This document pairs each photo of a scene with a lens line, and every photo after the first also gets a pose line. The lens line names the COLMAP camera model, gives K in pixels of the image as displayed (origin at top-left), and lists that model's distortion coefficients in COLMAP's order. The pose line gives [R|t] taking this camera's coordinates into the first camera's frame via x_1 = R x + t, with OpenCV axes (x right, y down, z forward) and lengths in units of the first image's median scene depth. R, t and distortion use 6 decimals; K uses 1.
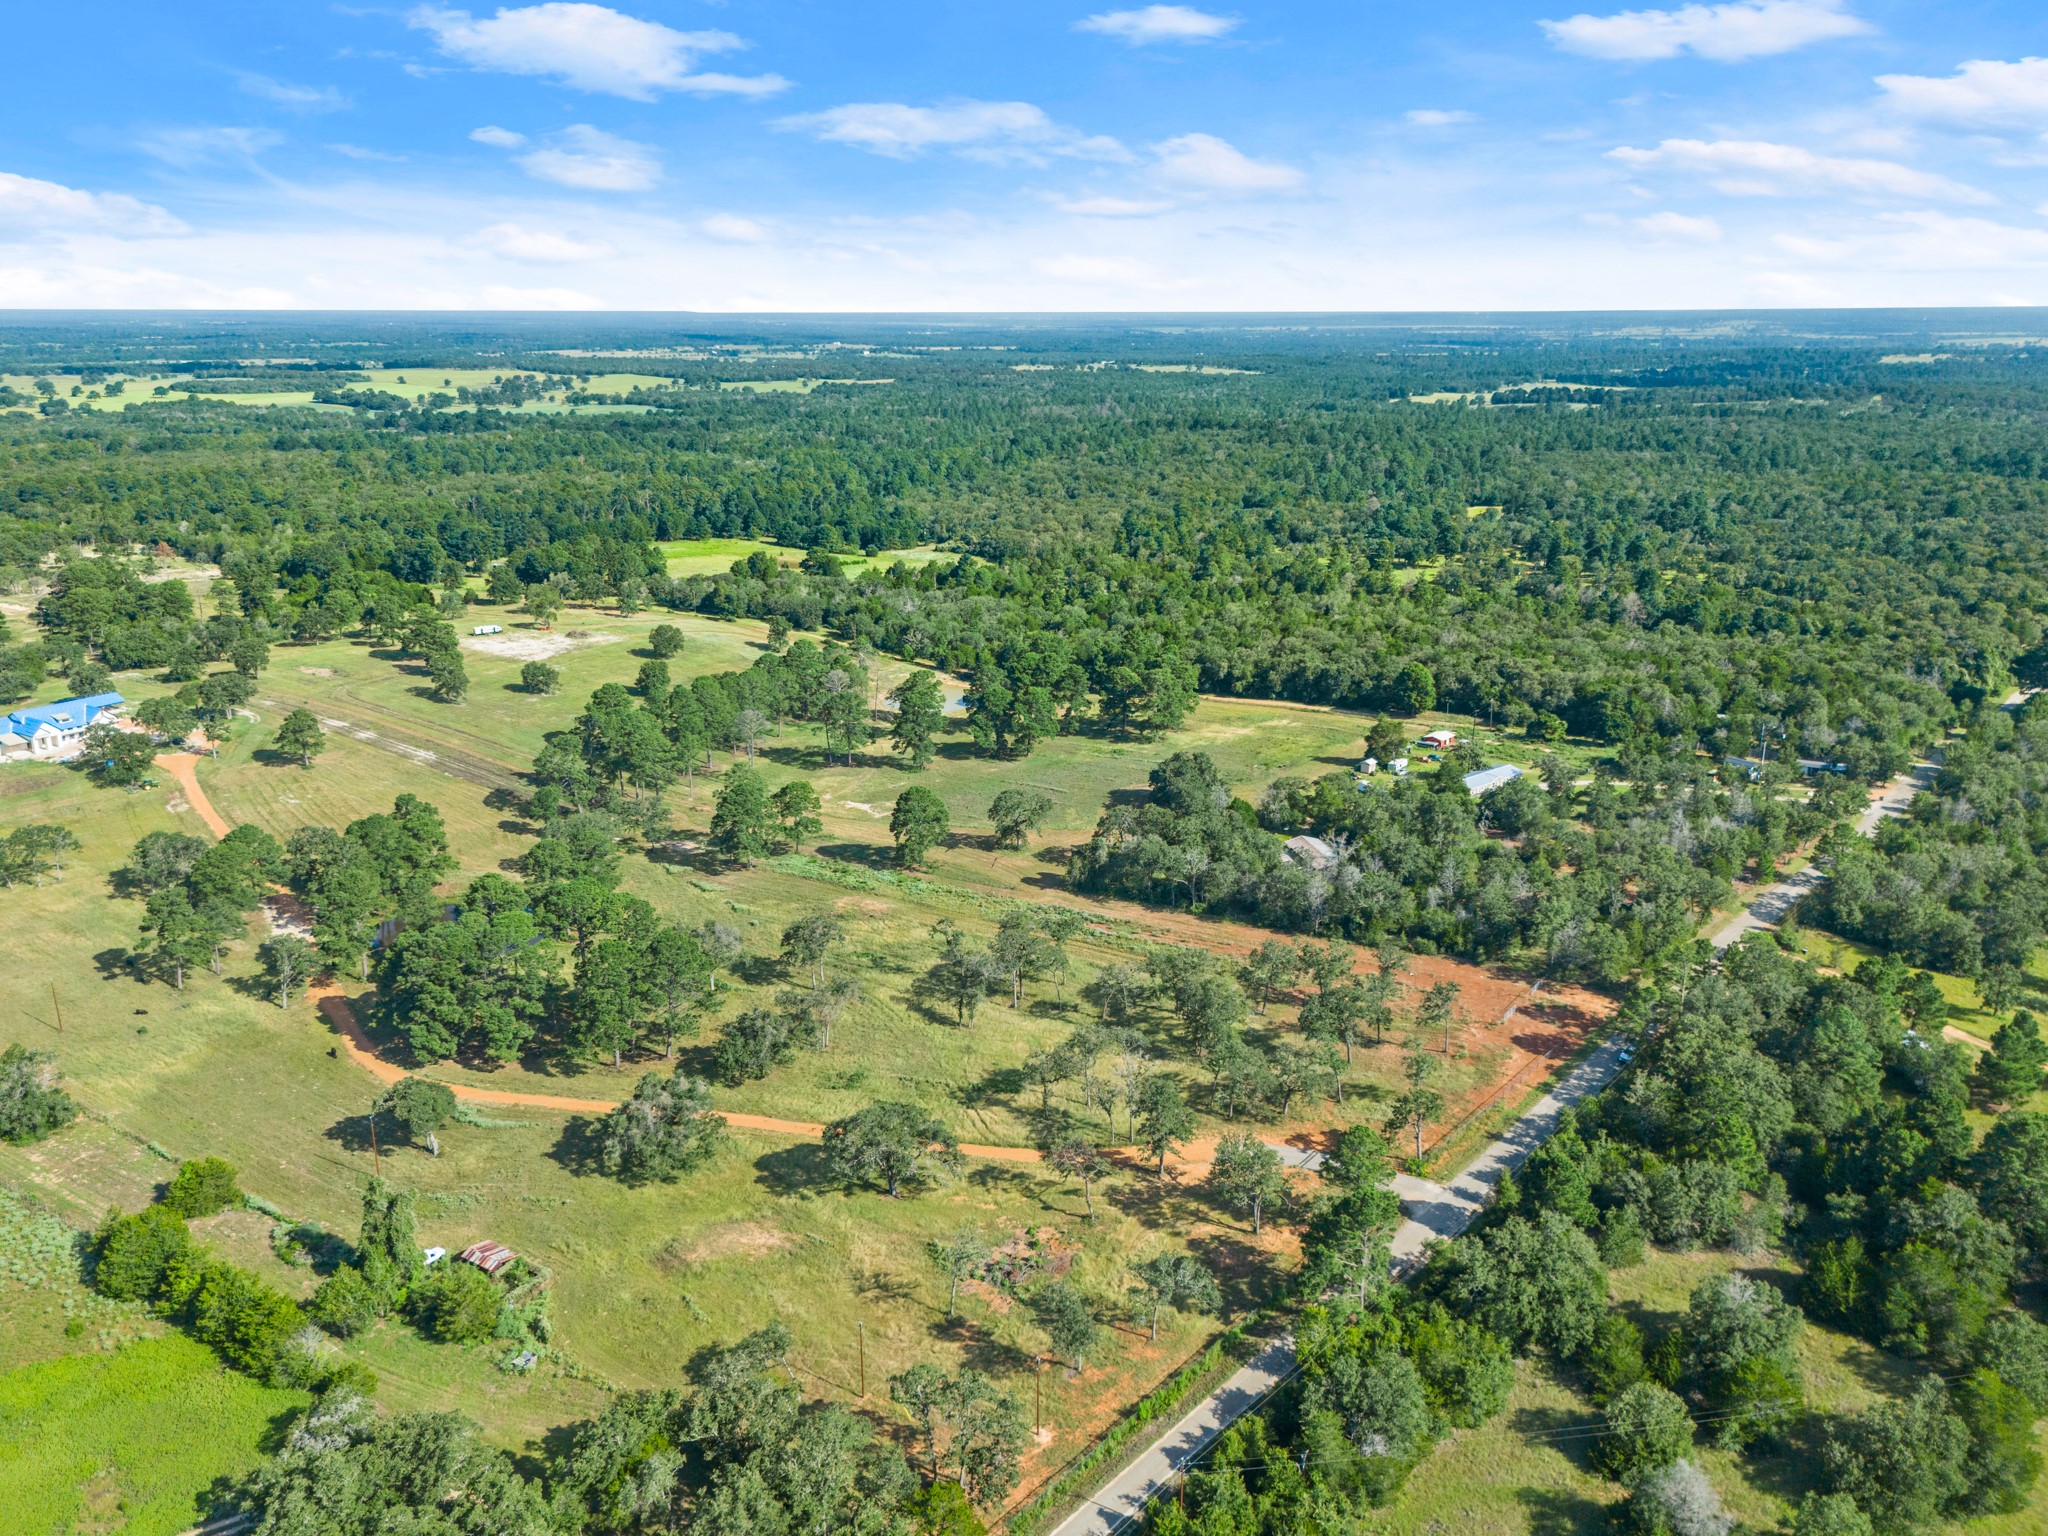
lens RADIAL K [[1502.7, 0, 1018.4], [0, 1502.7, 775.3], [0, 0, 1]] dist [0.049690, -0.033876]
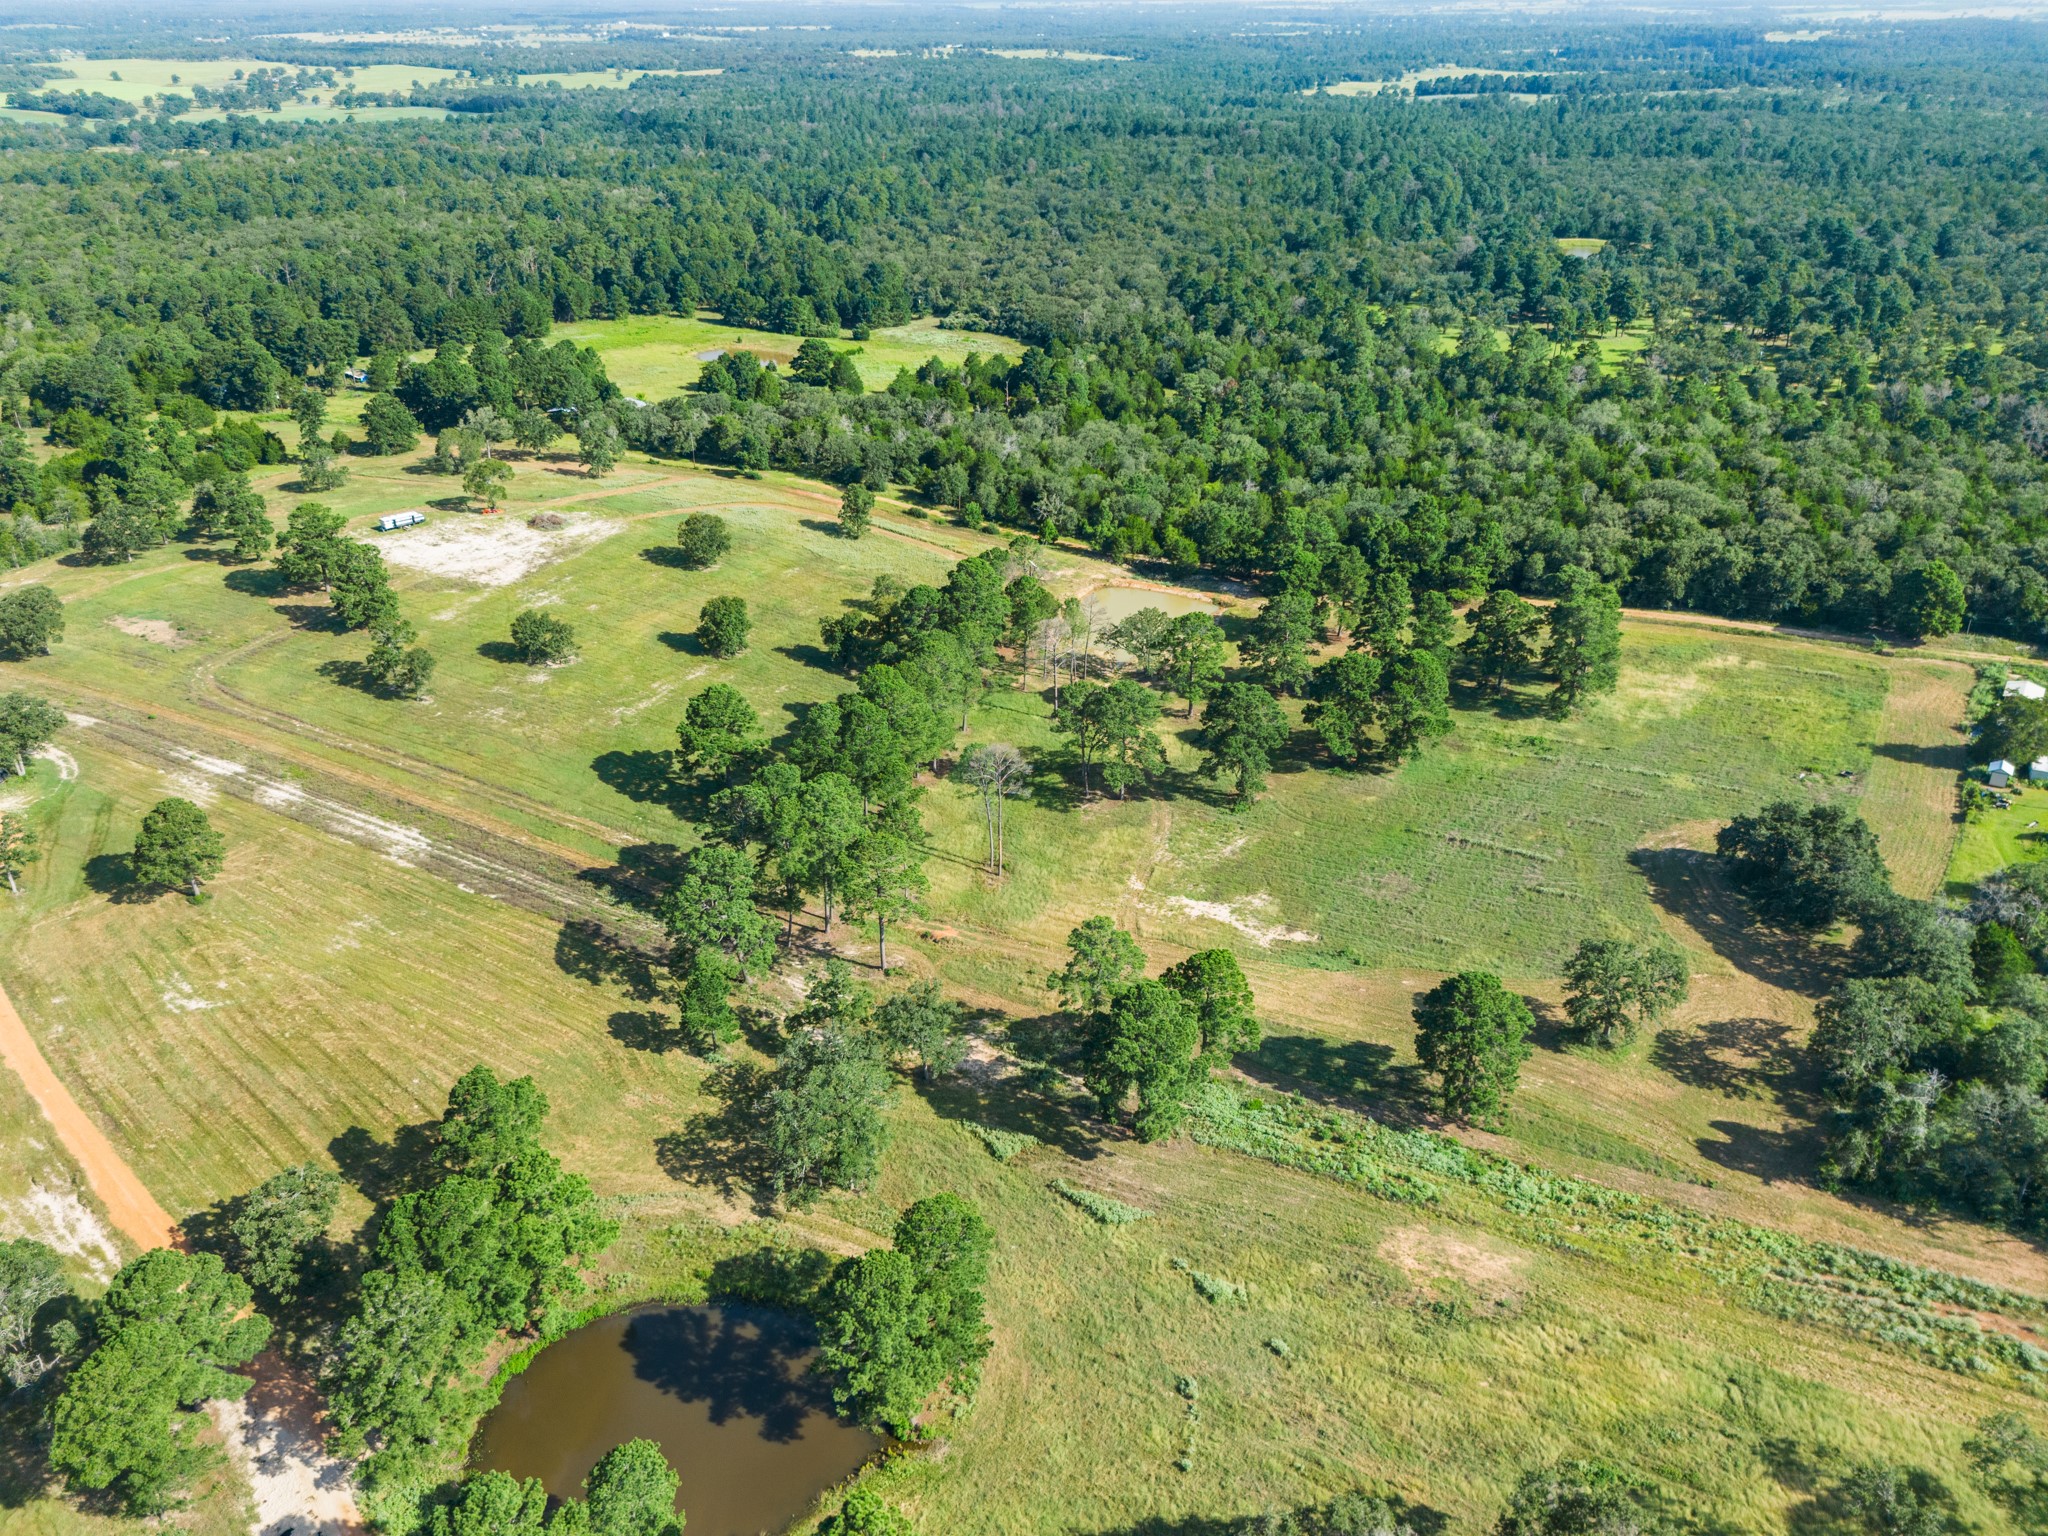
lens RADIAL K [[1502.7, 0, 1029.9], [0, 1502.7, 760.0], [0, 0, 1]] dist [0.049690, -0.033876]
pose [[0.991176, -0.063715, 0.116233, -0.085692], [0.042566, 0.983450, 0.176107, -0.050727], [-0.125530, -0.169606, 0.977485, 0.160751]]
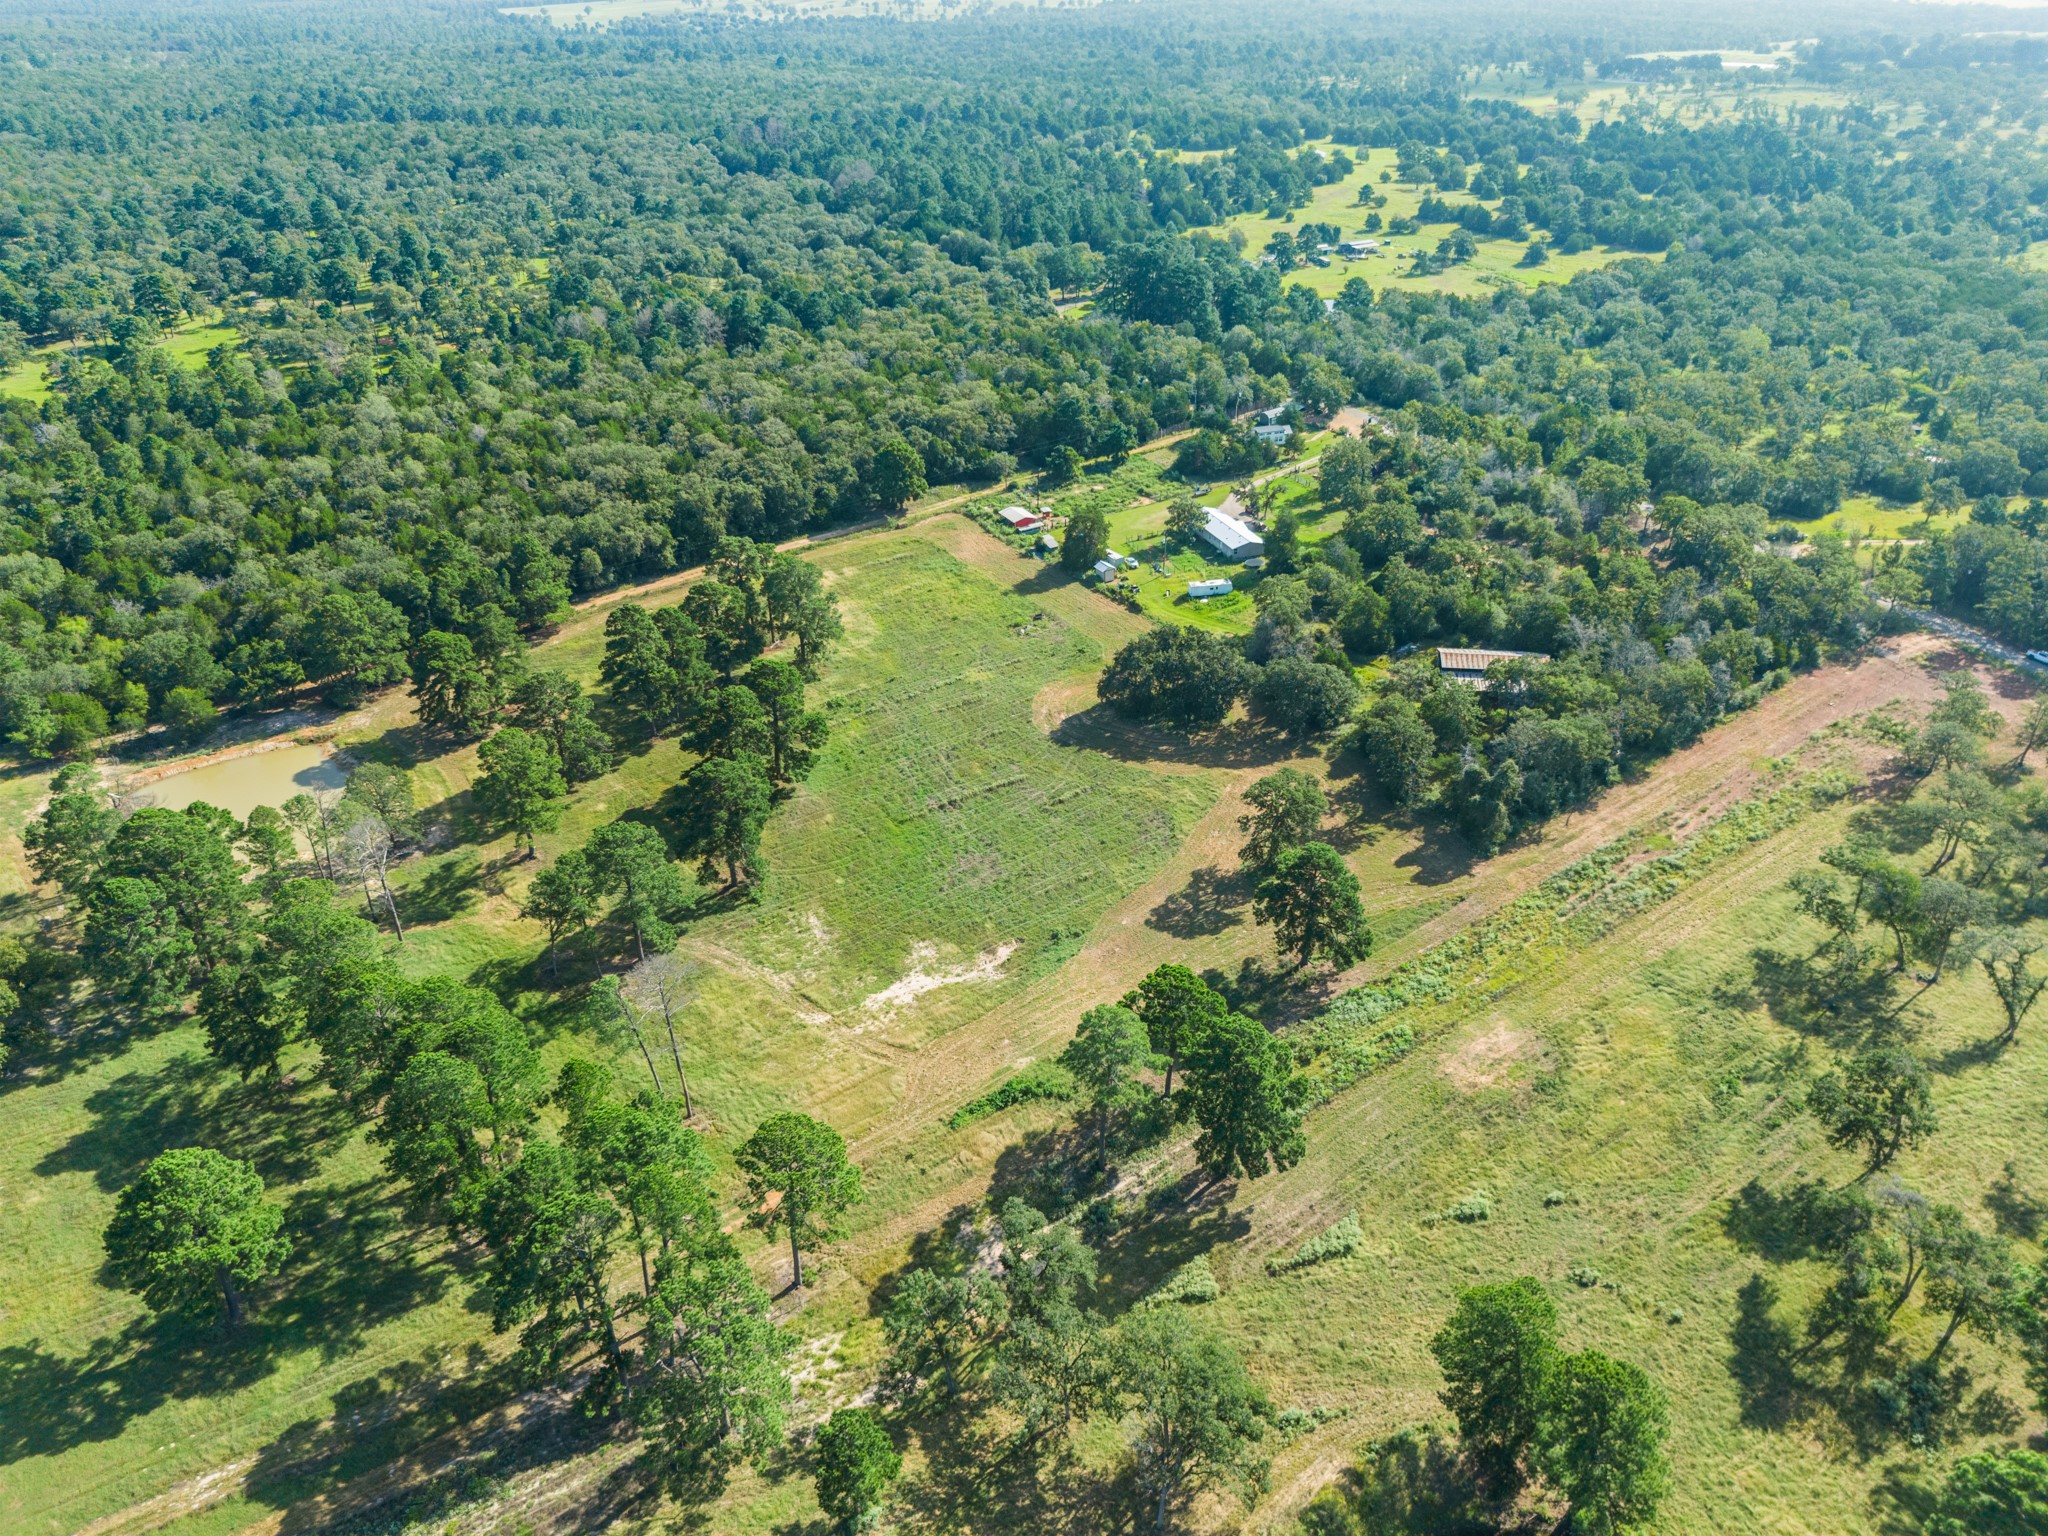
lens RADIAL K [[1502.7, 0, 1026.0], [0, 1502.7, 765.2], [0, 0, 1]] dist [0.049690, -0.033876]
pose [[0.329028, -0.456809, 0.826478, -0.171585], [0.281987, 0.882806, 0.375681, -0.080989], [-0.901235, 0.109446, 0.419282, 0.263959]]
